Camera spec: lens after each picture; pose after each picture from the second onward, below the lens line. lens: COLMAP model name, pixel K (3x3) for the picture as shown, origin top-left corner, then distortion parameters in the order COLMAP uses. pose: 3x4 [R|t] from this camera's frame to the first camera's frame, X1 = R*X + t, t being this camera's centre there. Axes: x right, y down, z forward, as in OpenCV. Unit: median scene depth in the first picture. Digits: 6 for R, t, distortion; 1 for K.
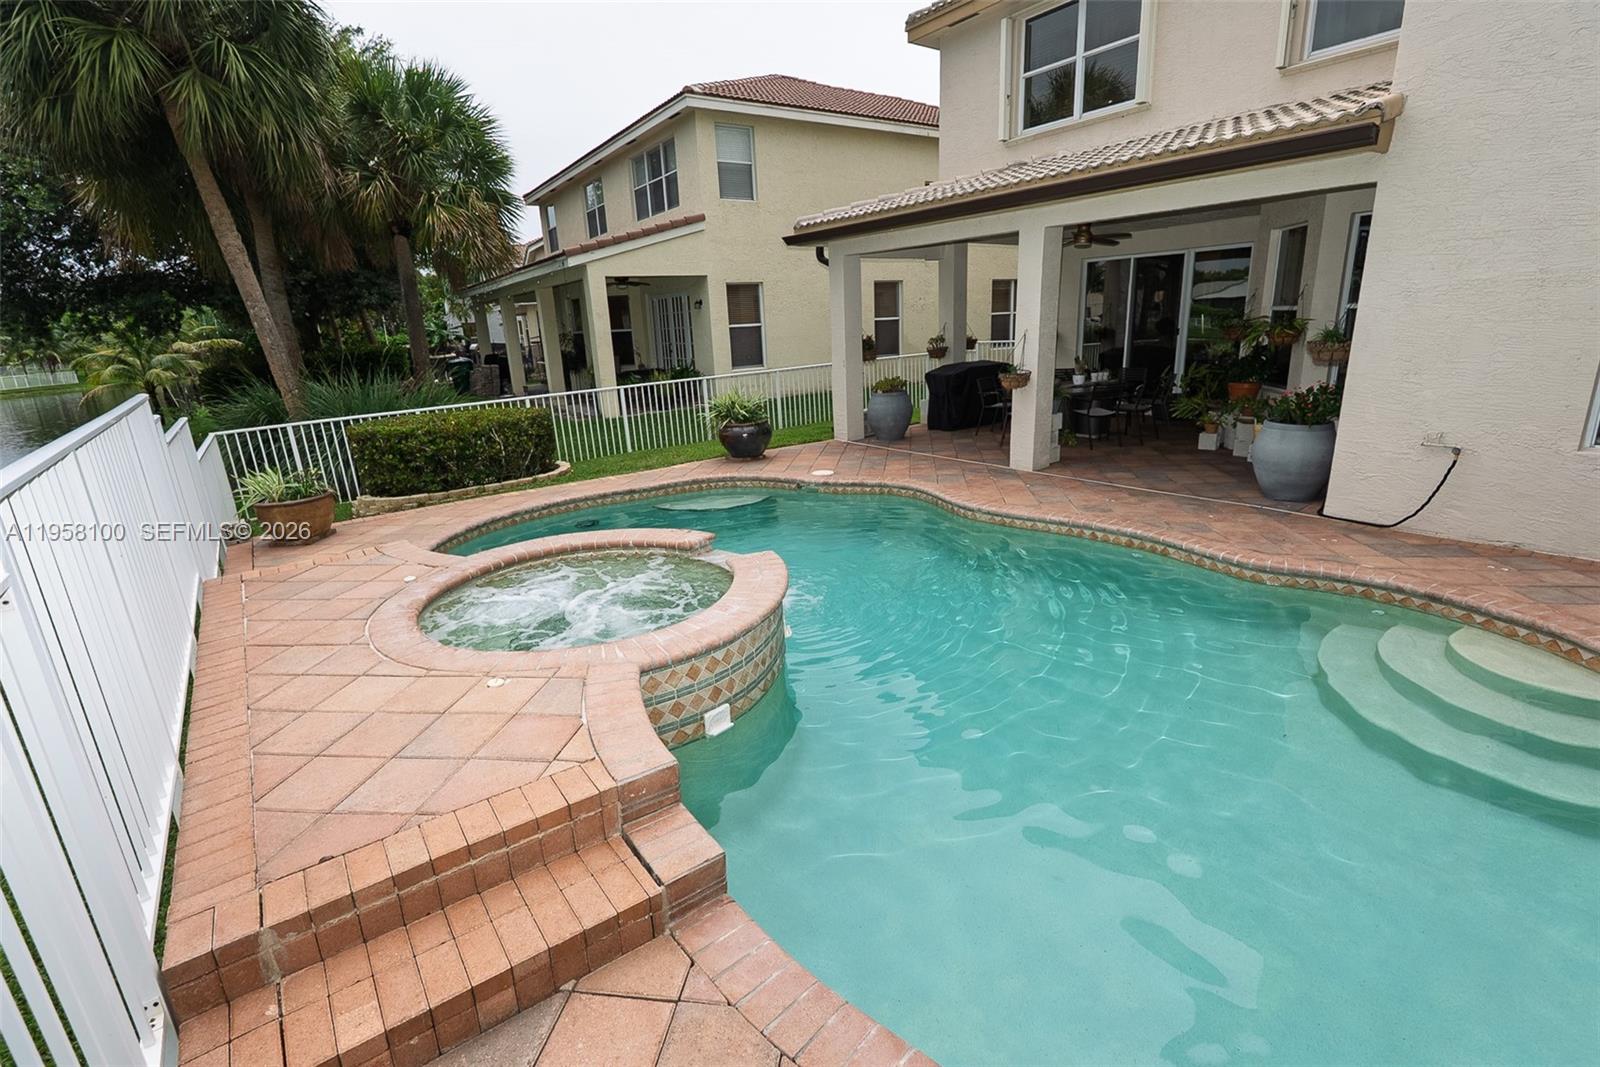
lens RADIAL K [[736.8, 0, 806.1], [0, 736.8, 534.9], [0, 0, 1]] dist [-0.004950, 0.000321]
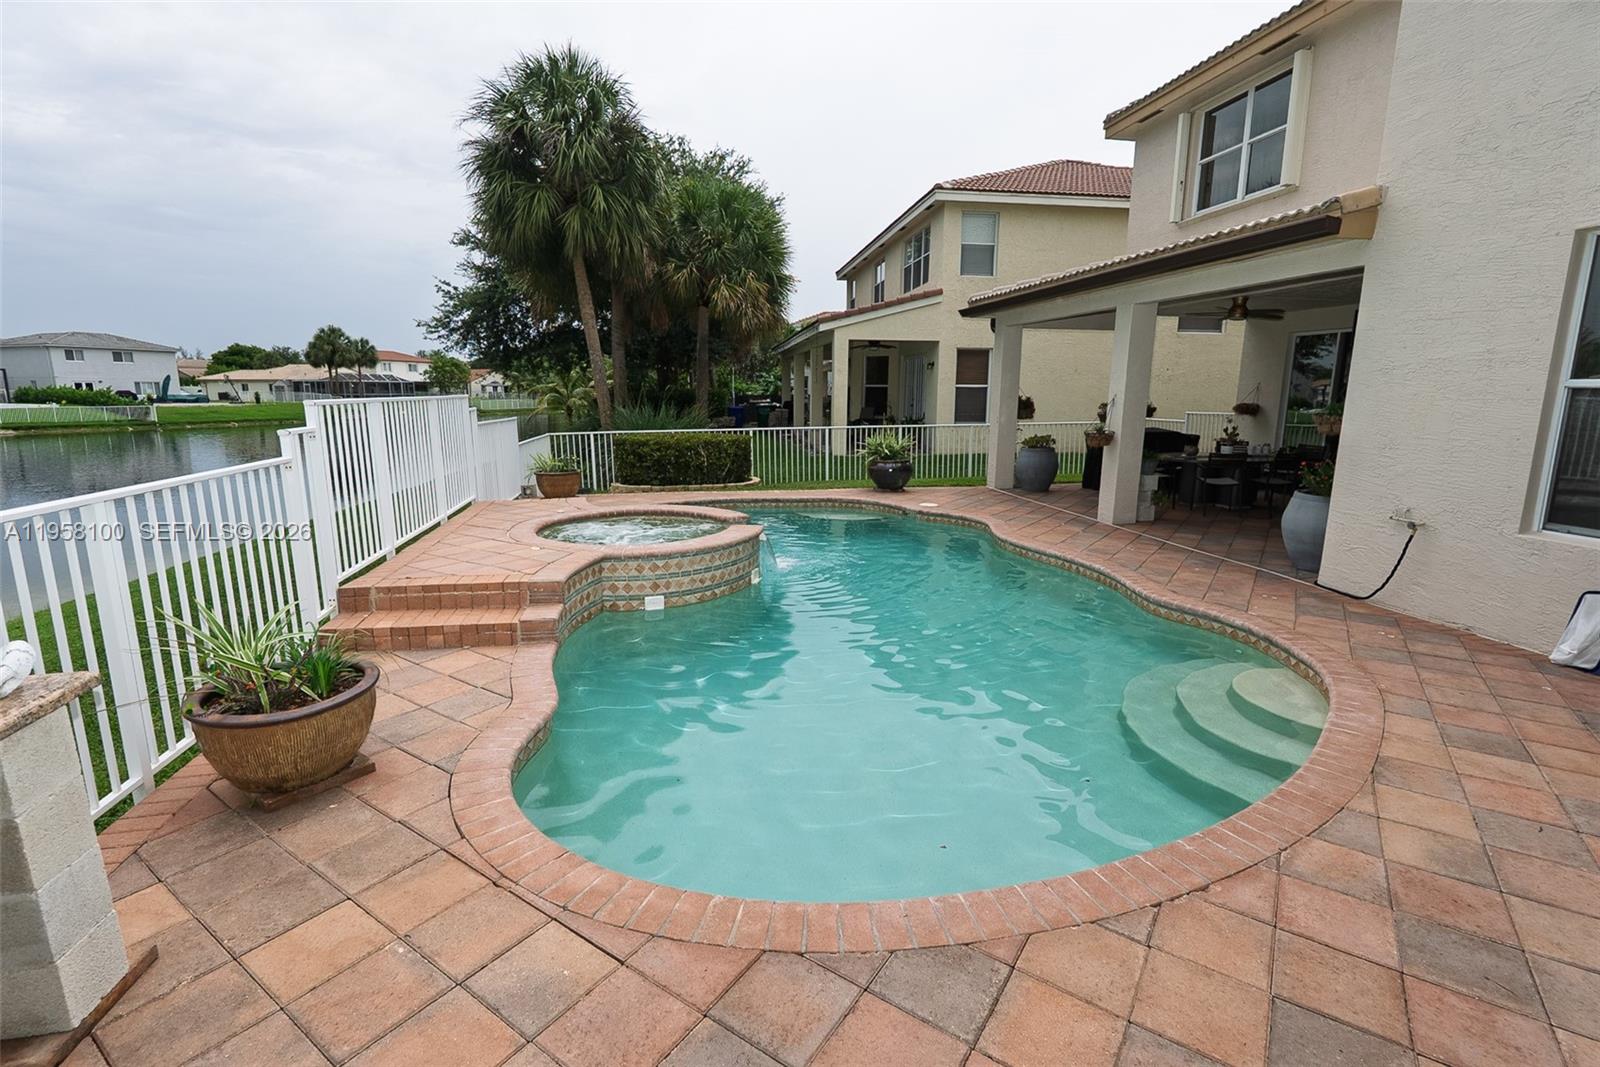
lens RADIAL K [[736.8, 0, 804.3], [0, 736.8, 535.4], [0, 0, 1]] dist [-0.004950, 0.000321]
pose [[0.897807, 0.132771, -0.419897, 0.343676], [-0.165868, 0.985204, -0.043130, 0.048038], [0.407958, 0.108370, 0.906546, -0.147814]]
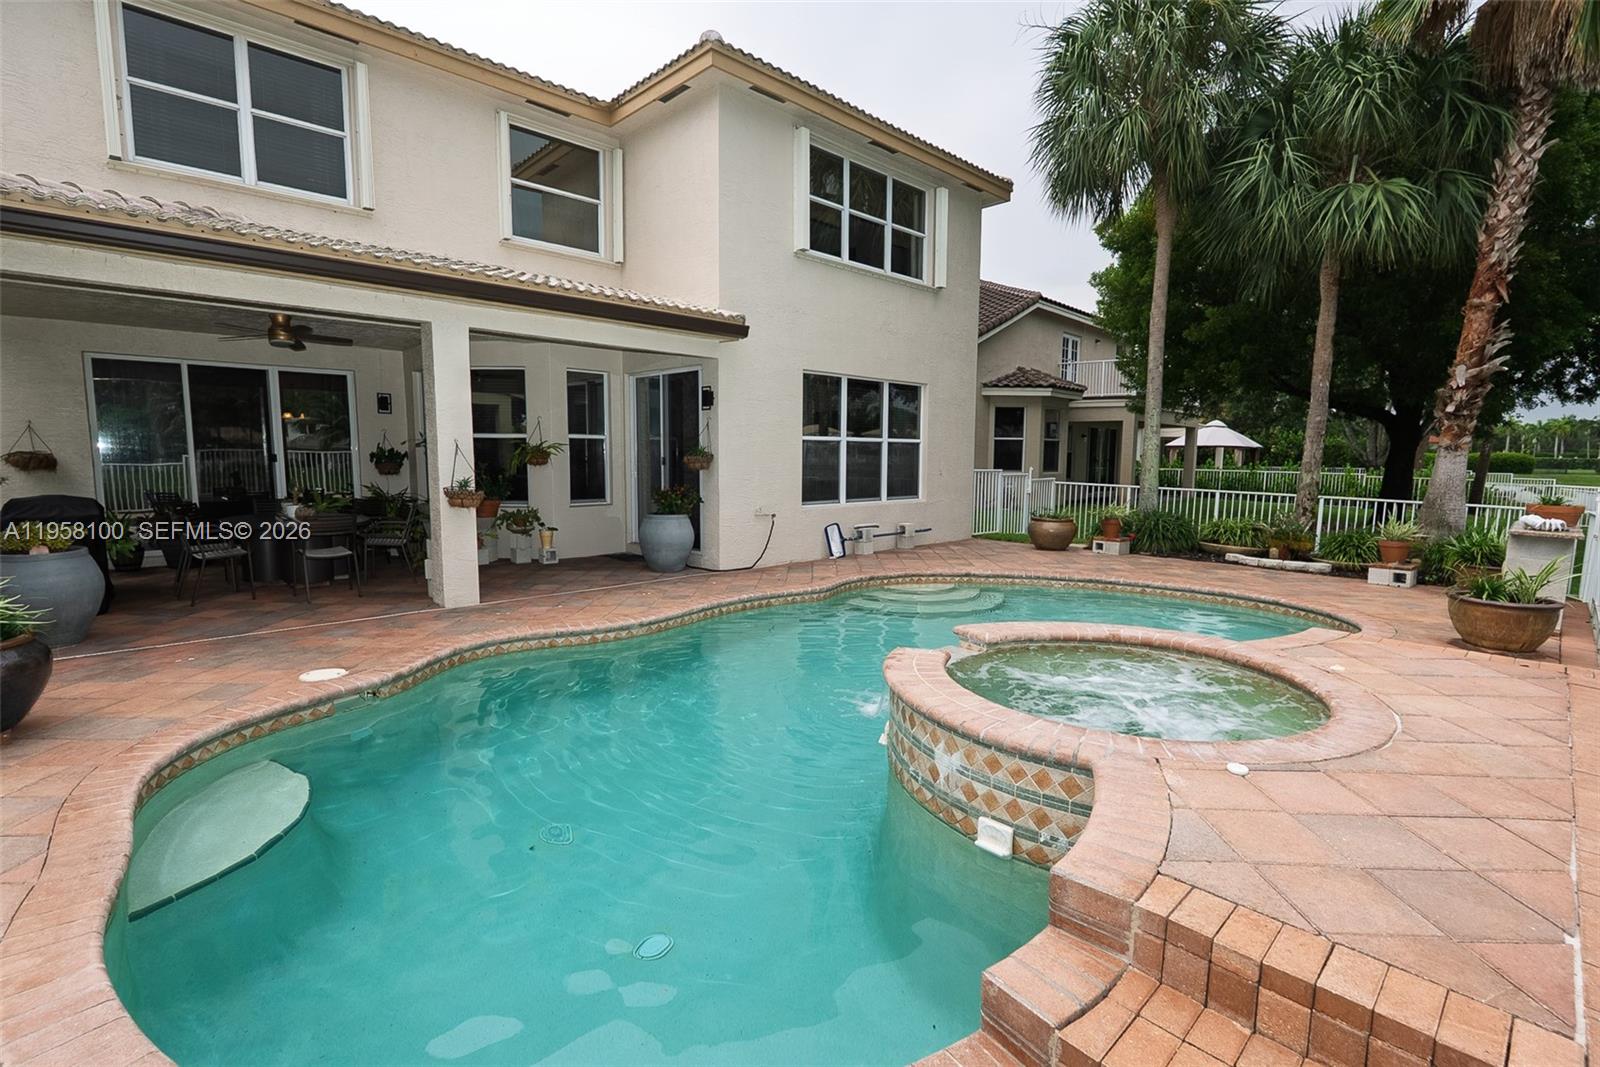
lens RADIAL K [[736.8, 0, 803.6], [0, 736.8, 538.2], [0, 0, 1]] dist [-0.004950, 0.000321]
pose [[-0.124039, -0.070060, 0.989801, -0.544927], [0.275964, 0.955716, 0.102230, -0.137230], [-0.953131, 0.285830, -0.099212, 0.683595]]
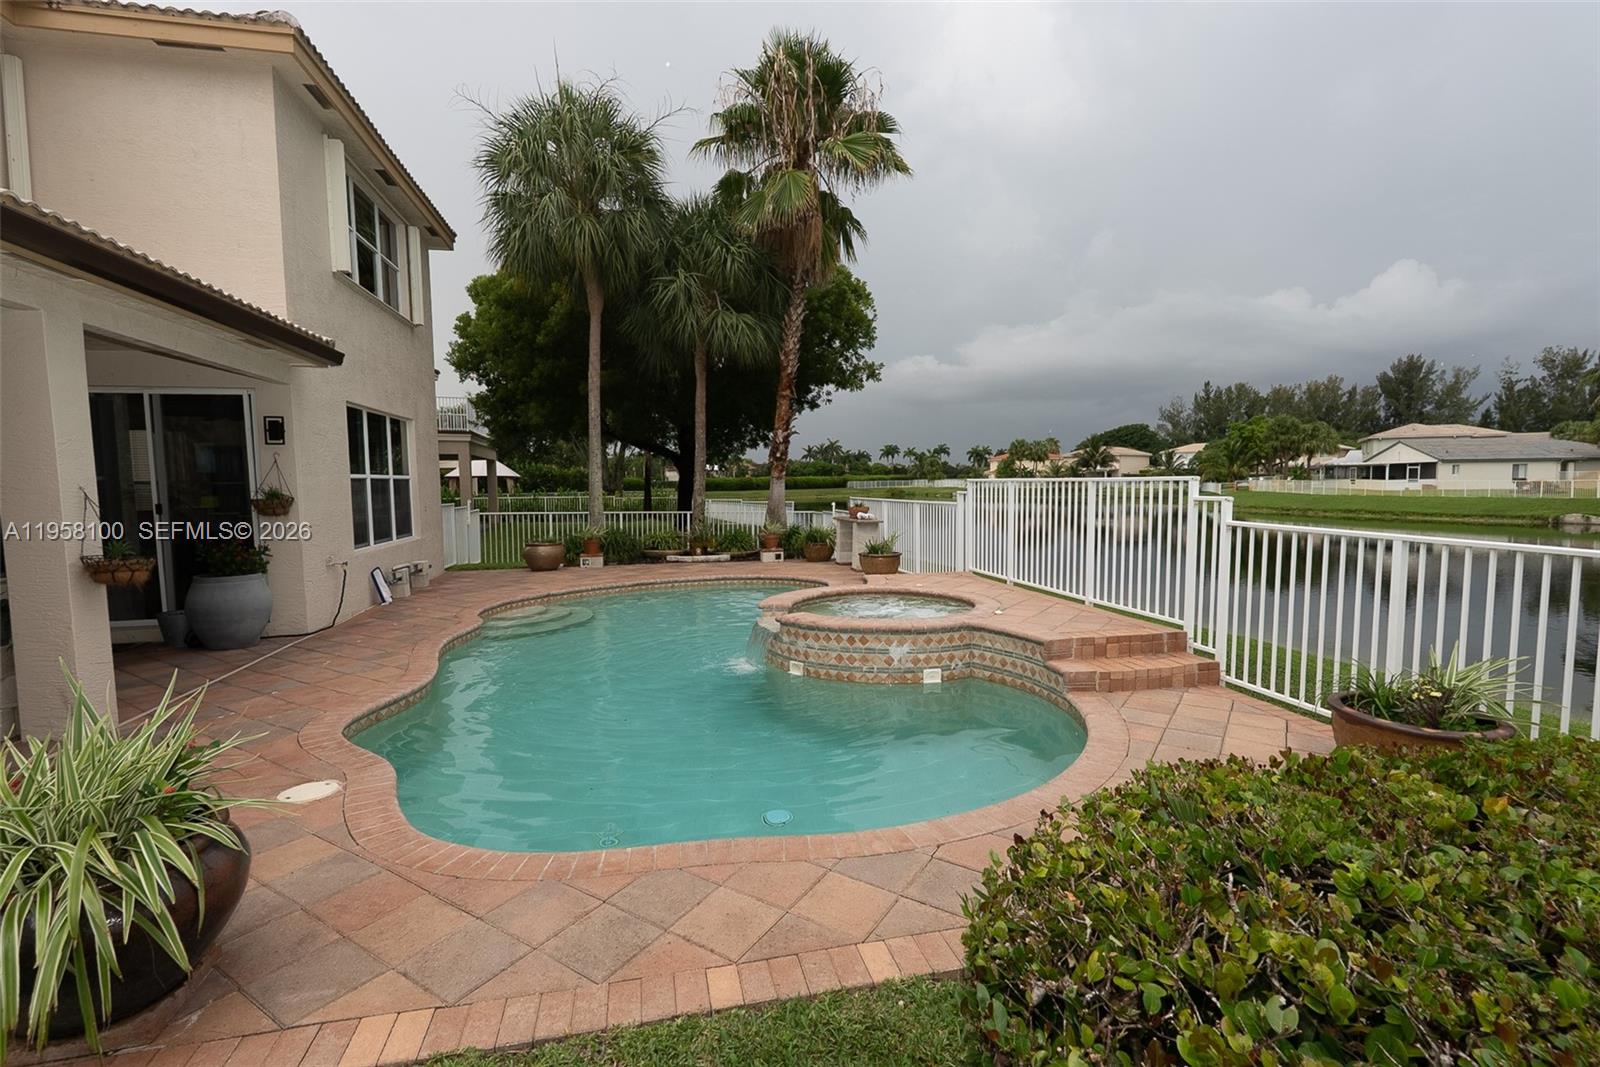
lens RADIAL K [[736.8, 0, 804.3], [0, 736.8, 542.1], [0, 0, 1]] dist [-0.004950, 0.000321]
pose [[-0.909466, 0.021600, 0.415217, -0.410472], [0.167360, 0.933193, 0.318028, -0.302407], [-0.380608, 0.358726, -0.852322, 1.190585]]
